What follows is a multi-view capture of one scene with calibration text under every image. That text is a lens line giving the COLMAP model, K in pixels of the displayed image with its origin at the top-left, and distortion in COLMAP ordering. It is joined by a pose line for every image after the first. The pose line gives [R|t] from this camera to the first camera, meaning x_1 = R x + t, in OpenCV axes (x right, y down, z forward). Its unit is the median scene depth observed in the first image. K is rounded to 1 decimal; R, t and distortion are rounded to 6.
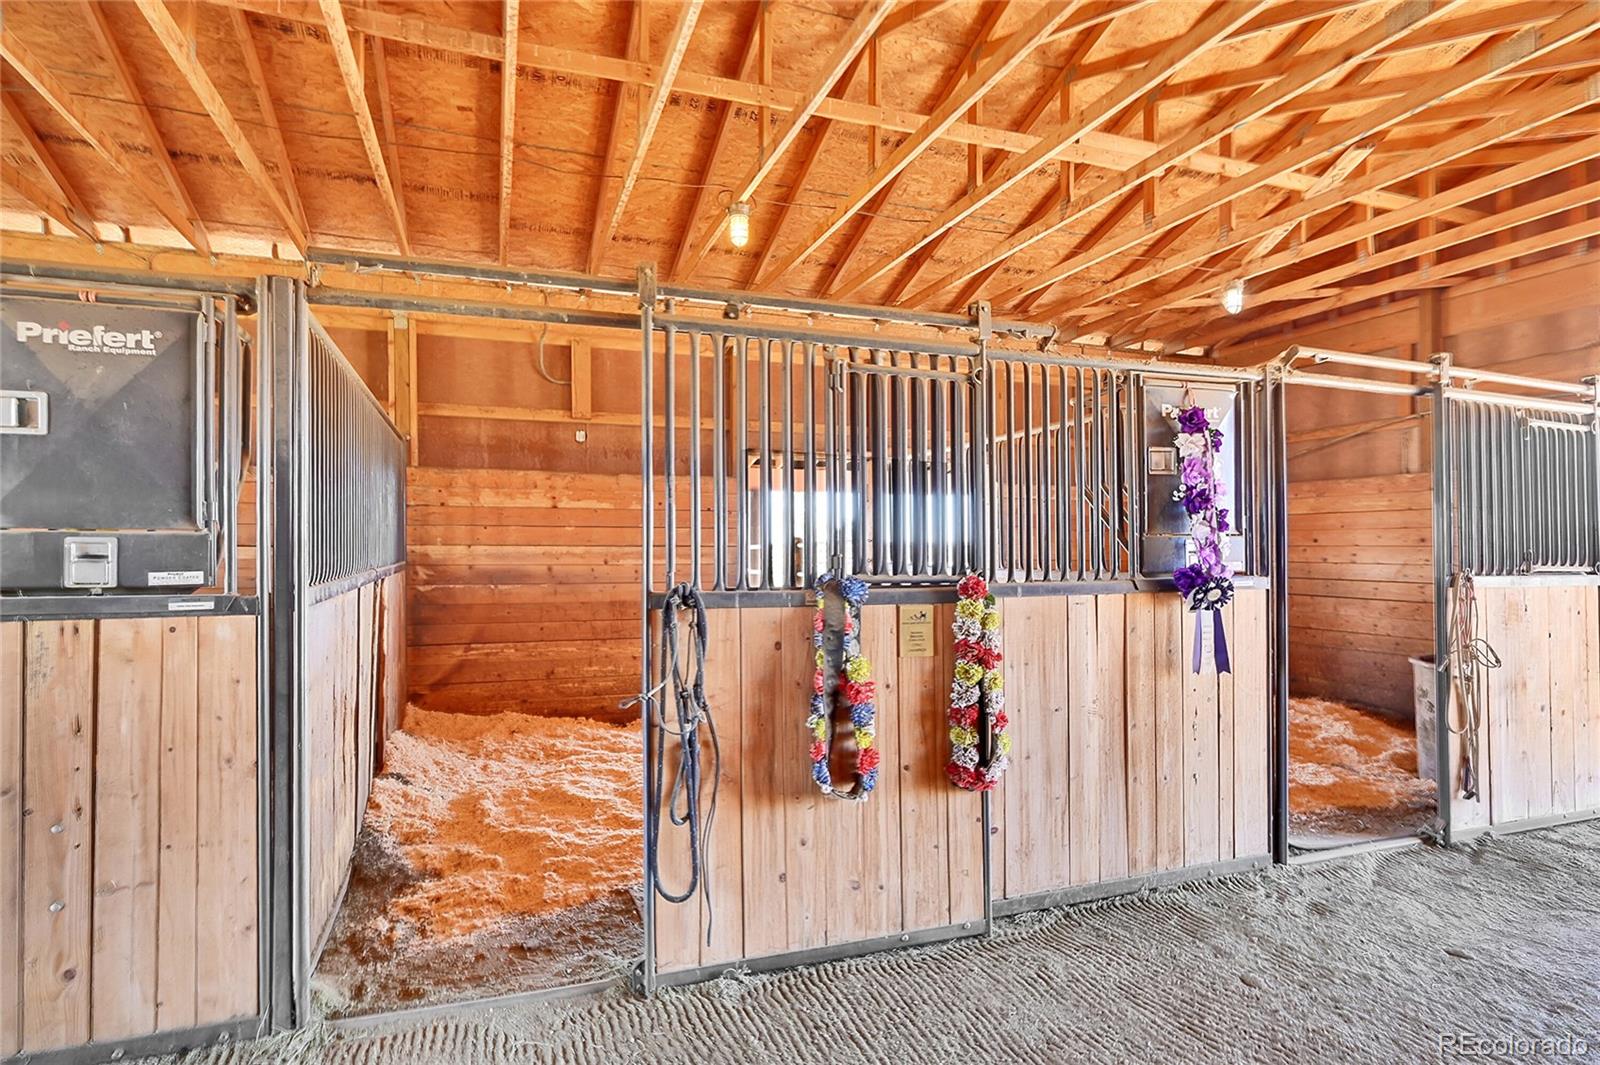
lens RADIAL K [[921.5, 0, 827.0], [0, 921.5, 547.2], [0, 0, 1]] dist [-0.004083, -0.002727]
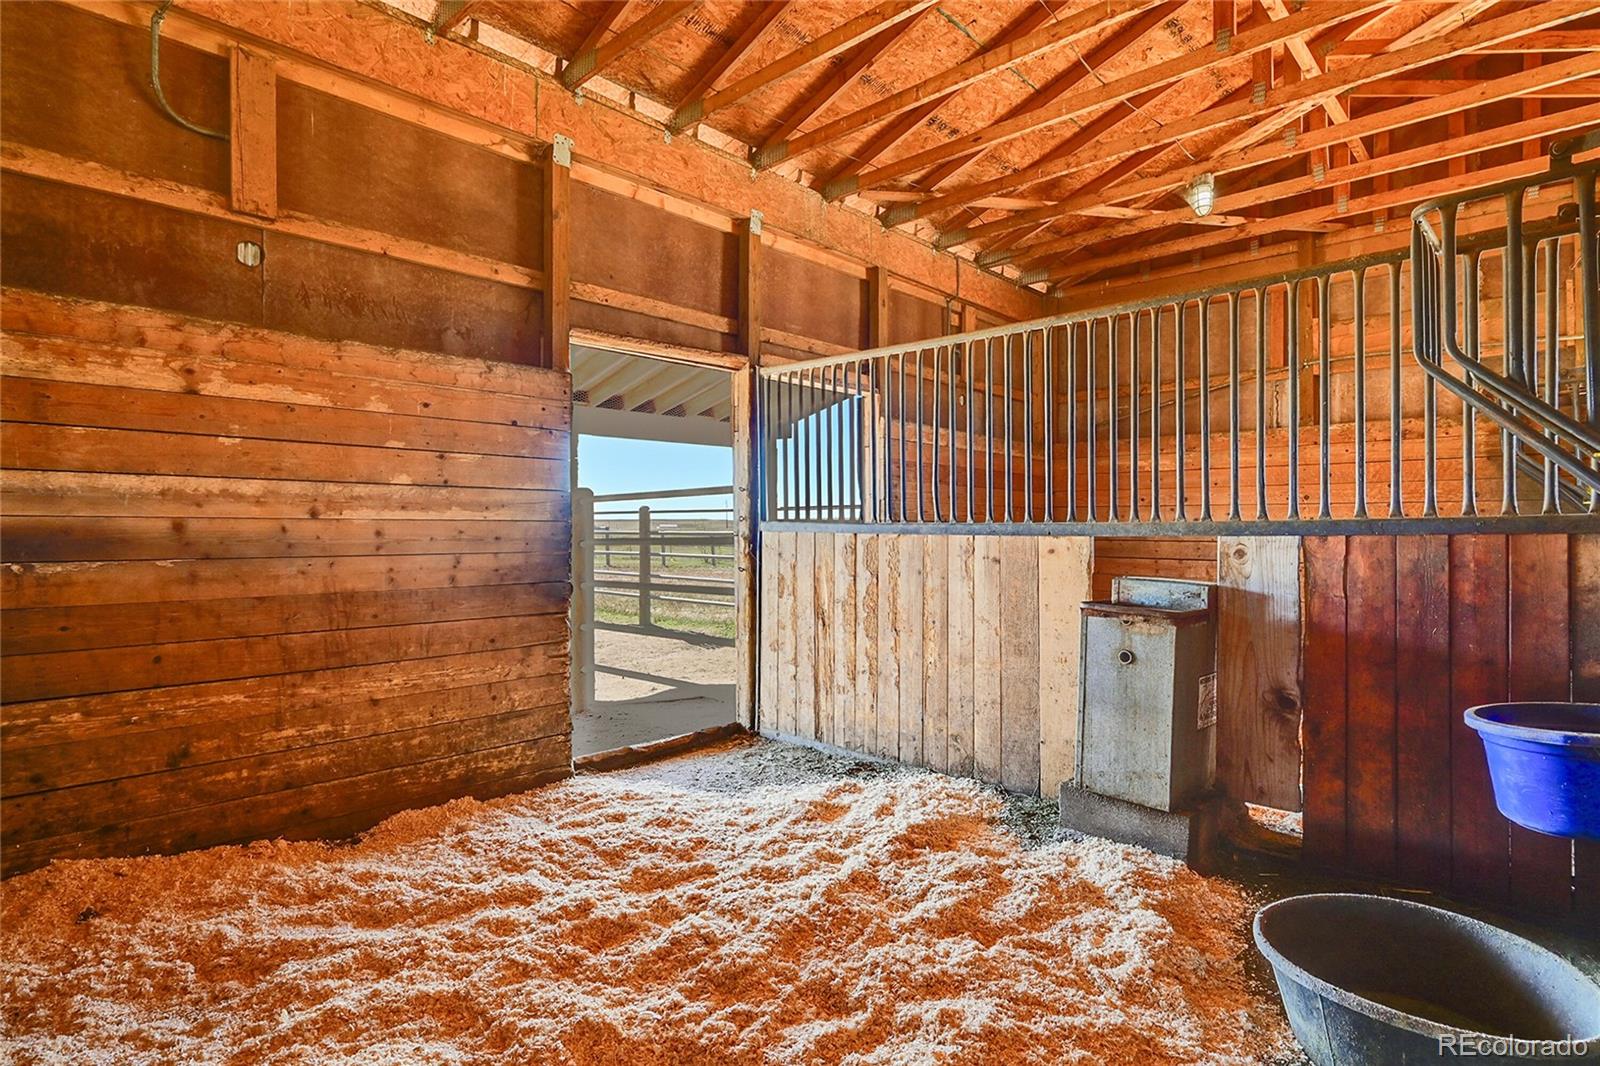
lens RADIAL K [[836.3, 0, 801.3], [0, 836.3, 528.2], [0, 0, 1]] dist [0.004638, -0.001249]
pose [[0.895124, -0.000849, 0.445816, -0.233506], [0.003896, 0.999975, -0.005918, 0.030938], [-0.445799, 0.007034, 0.895105, 0.546164]]
